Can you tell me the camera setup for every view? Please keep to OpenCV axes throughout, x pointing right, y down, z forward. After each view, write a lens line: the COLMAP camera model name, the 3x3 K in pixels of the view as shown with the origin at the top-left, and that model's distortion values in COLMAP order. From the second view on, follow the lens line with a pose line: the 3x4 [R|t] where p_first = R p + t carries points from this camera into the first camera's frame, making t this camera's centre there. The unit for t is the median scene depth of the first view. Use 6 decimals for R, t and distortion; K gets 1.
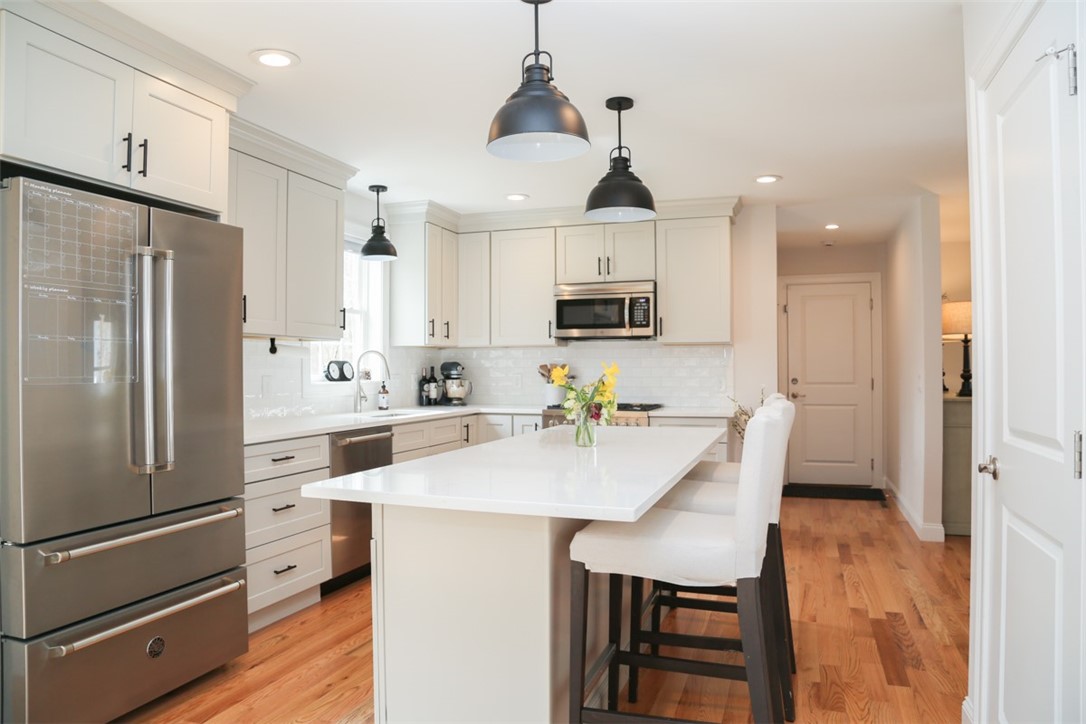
lens RADIAL K [[736.6, 0, 547.6], [0, 736.6, 367.5], [0, 0, 1]] dist [-0.115117, 0.040625]
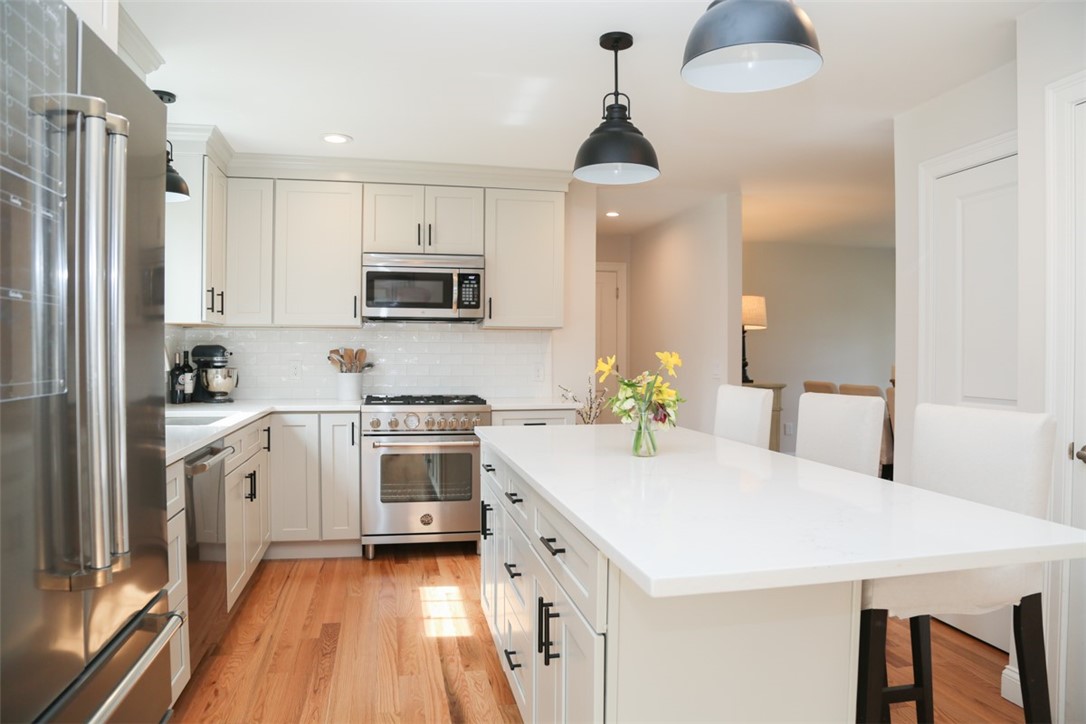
lens RADIAL K [[736.6, 0, 544.5], [0, 736.6, 356.8], [0, 0, 1]] dist [-0.115117, 0.040625]
pose [[0.850814, 0.004153, 0.525451, -0.253455], [-0.007680, 0.999960, 0.004532, -0.001555], [-0.525411, -0.007892, 0.850812, 0.206838]]
